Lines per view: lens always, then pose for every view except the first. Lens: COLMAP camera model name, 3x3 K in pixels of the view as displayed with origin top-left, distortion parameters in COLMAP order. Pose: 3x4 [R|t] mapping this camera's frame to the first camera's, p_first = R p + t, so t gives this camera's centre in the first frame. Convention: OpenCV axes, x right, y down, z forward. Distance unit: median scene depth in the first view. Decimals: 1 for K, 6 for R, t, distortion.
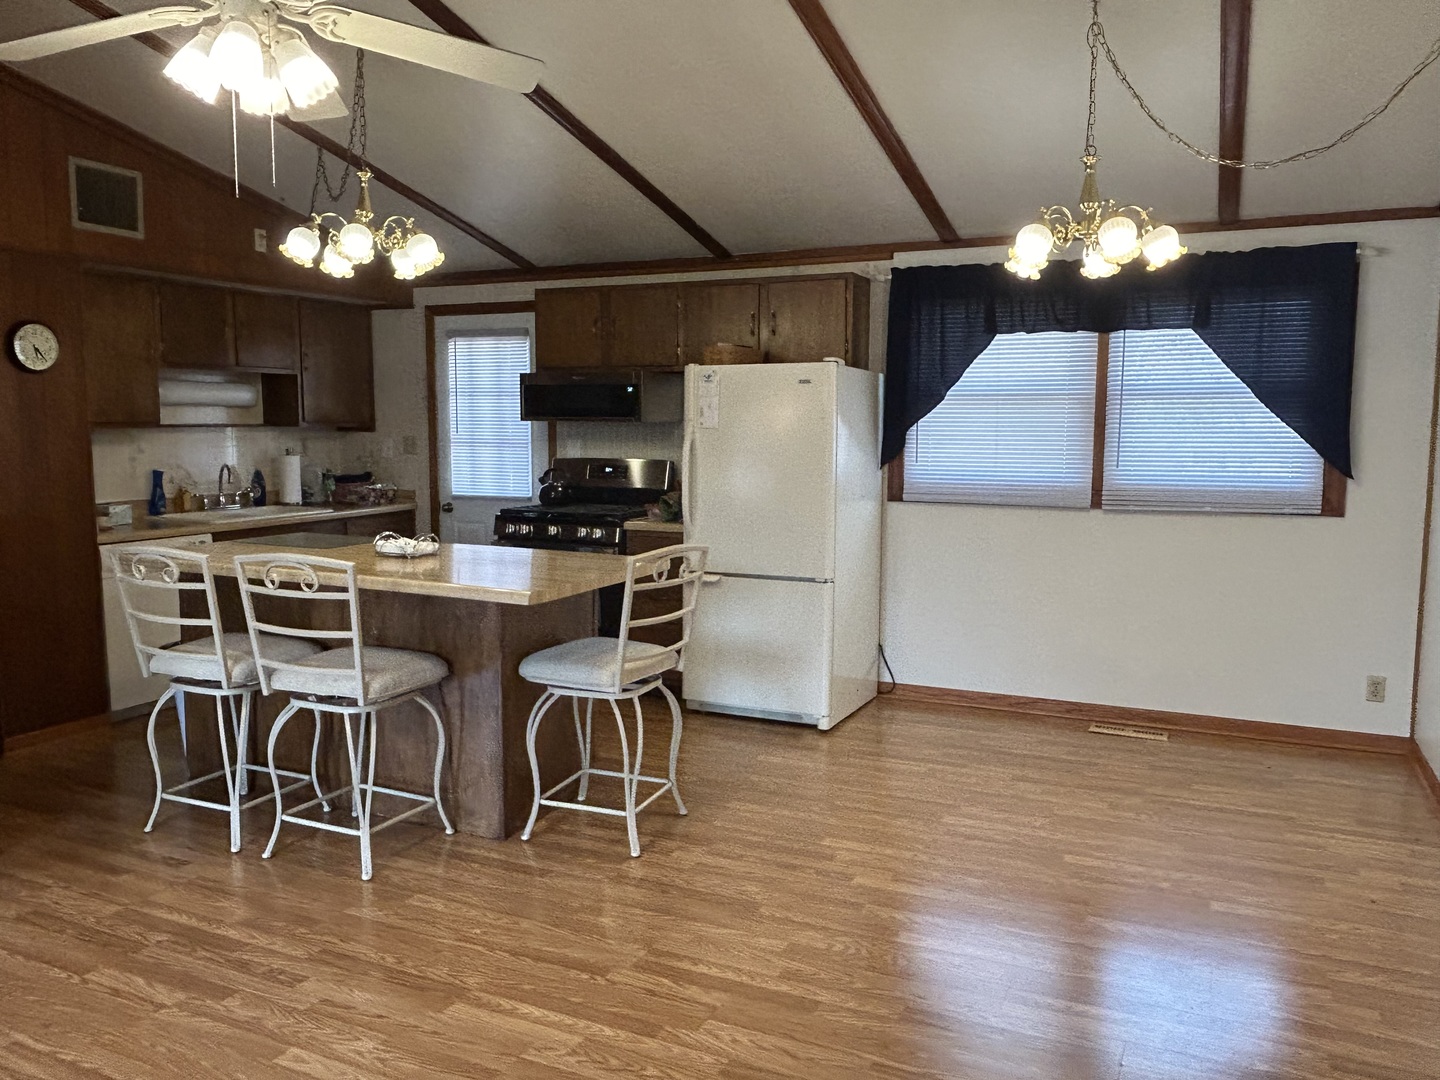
lens RADIAL K [[1077.7, 0, 718.5], [0, 1077.7, 532.5], [0, 0, 1]] dist [0.006412, -0.015050]
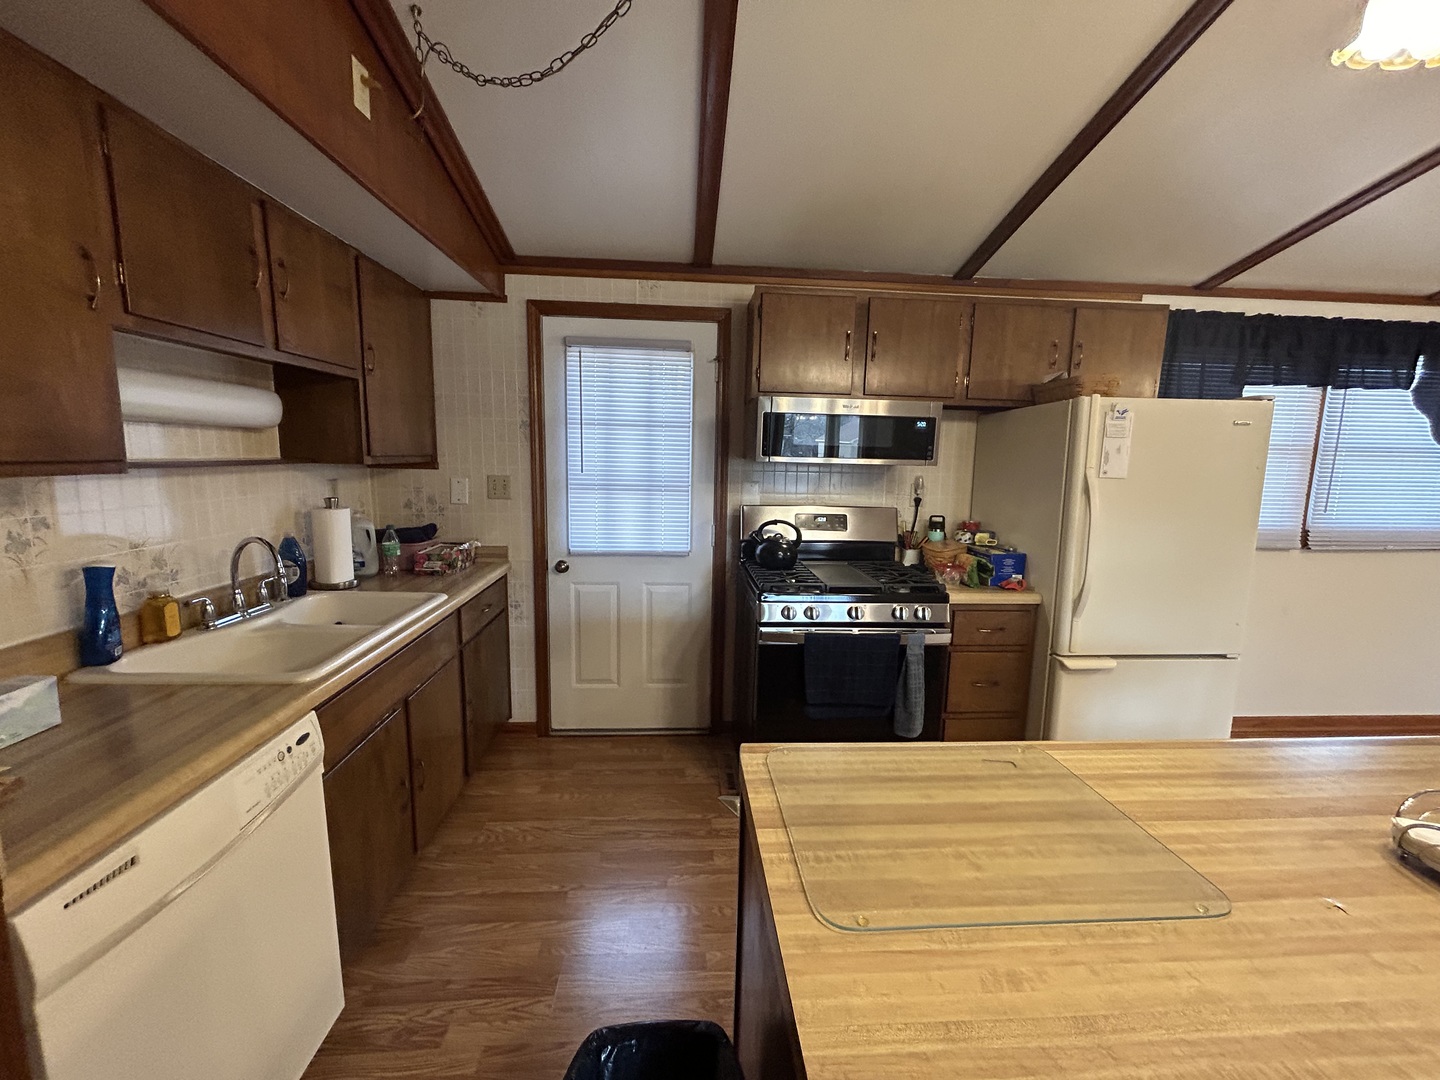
lens RADIAL K [[582.0, 0, 720.0], [0, 582.0, 540.0], [0, 0, 1]] dist [-0.000127, 0.000059]
pose [[0.879970, -0.053140, 0.472047, -0.454721], [0.029708, 0.997934, 0.056960, -0.082809], [-0.474098, -0.036099, 0.879731, 0.744814]]
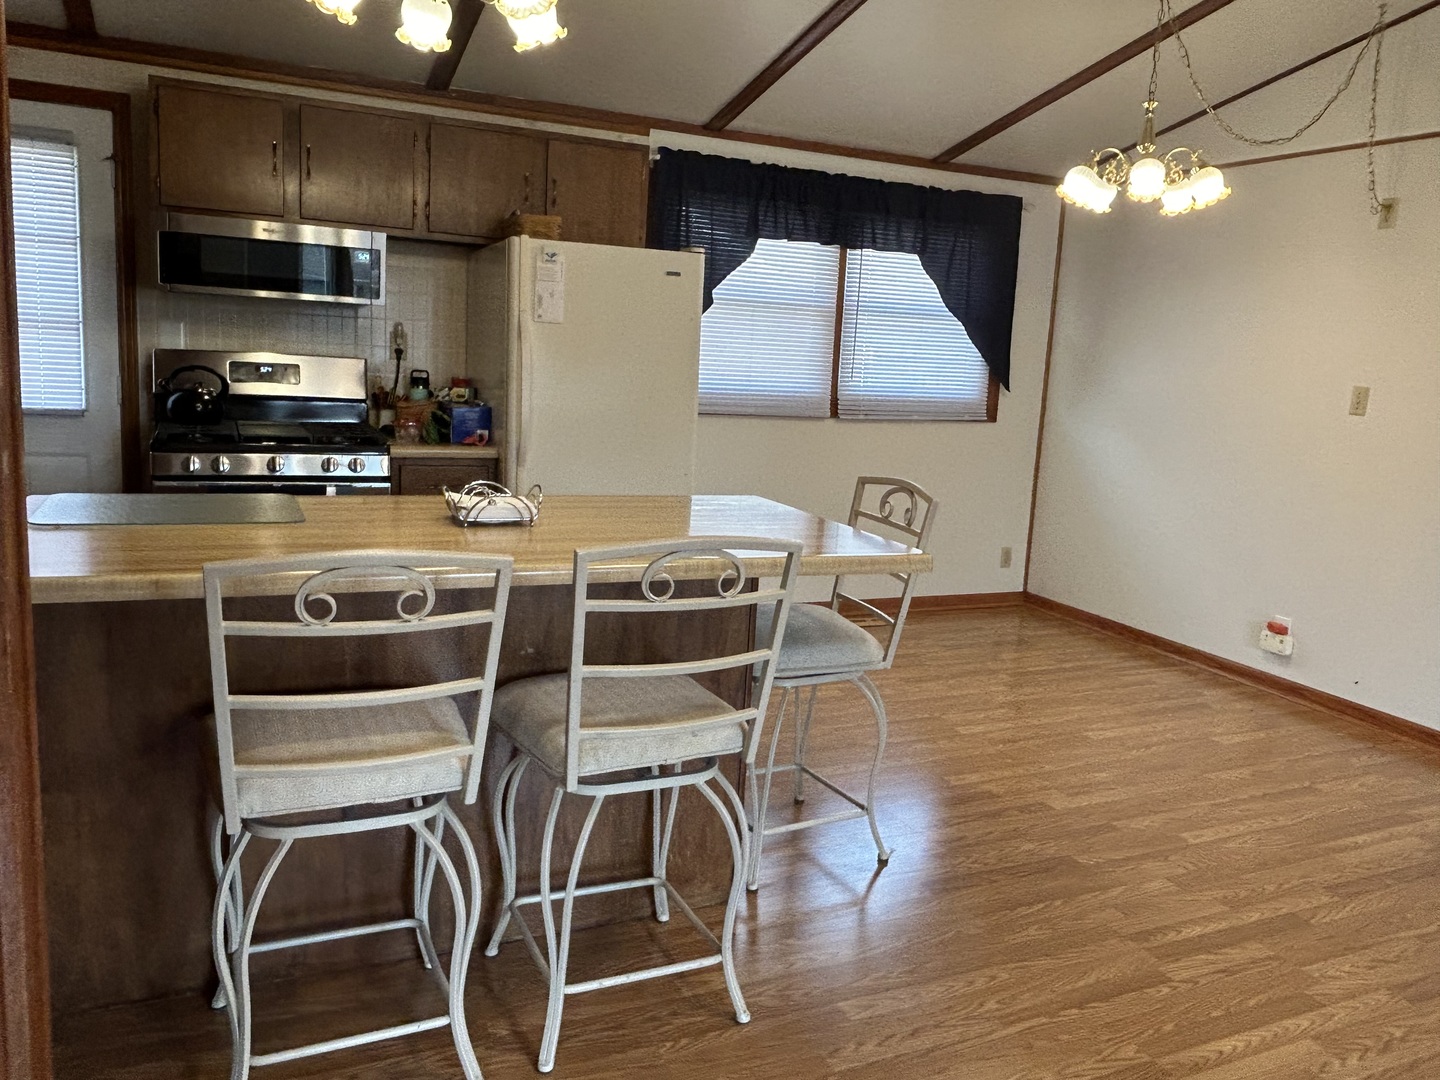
lens RADIAL K [[1077.7, 0, 718.5], [0, 1077.7, 532.5], [0, 0, 1]] dist [0.006412, -0.015050]
pose [[0.652755, -0.097451, 0.751276, -0.515352], [0.022393, 0.993741, 0.109445, -0.028668], [-0.757238, -0.054617, 0.650851, 0.387746]]
